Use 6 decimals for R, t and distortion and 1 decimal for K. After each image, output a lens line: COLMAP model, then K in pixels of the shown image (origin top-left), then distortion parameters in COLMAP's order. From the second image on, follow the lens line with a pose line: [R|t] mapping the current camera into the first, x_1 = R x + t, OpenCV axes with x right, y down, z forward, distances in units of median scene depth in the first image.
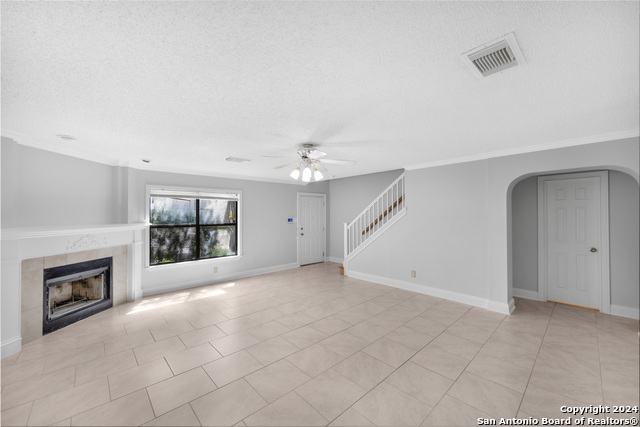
lens RADIAL K [[255.0, 0, 323.1], [0, 255.0, 213.8], [0, 0, 1]] dist [-0.000677, -0.000098]
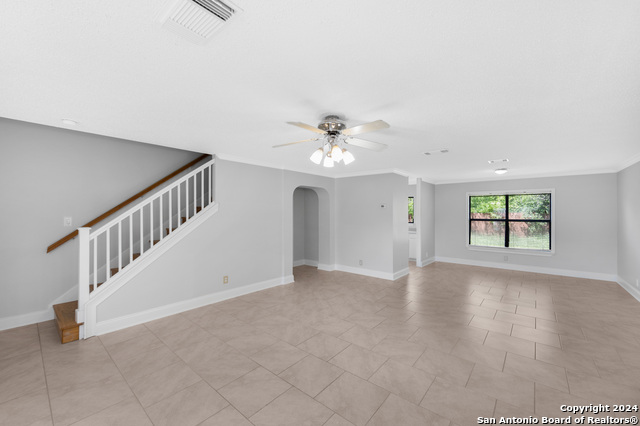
lens RADIAL K [[255.0, 0, 323.1], [0, 255.0, 213.3], [0, 0, 1]] dist [-0.000677, -0.000098]
pose [[-0.127180, -0.000137, 0.991880, -0.695777], [-0.005758, 0.999983, -0.000600, 0.008629], [-0.991863, -0.005787, -0.127179, 0.976313]]
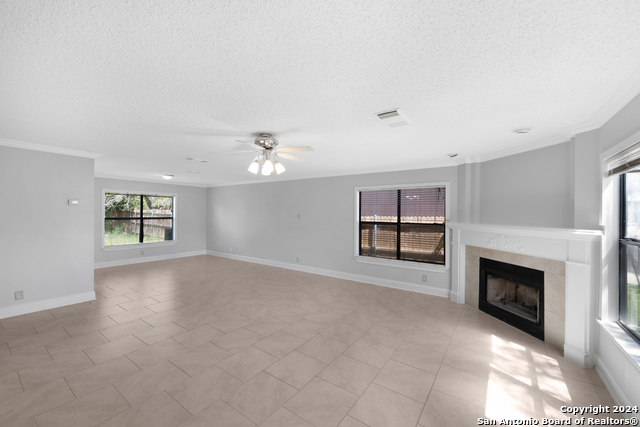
lens RADIAL K [[255.0, 0, 323.1], [0, 255.0, 213.8], [0, 0, 1]] dist [-0.000677, -0.000098]
pose [[-0.978095, -0.004947, -0.208101, -0.063045], [-0.005088, 0.999987, 0.000139, 0.006308], [0.208098, 0.001195, -0.978107, 1.678808]]
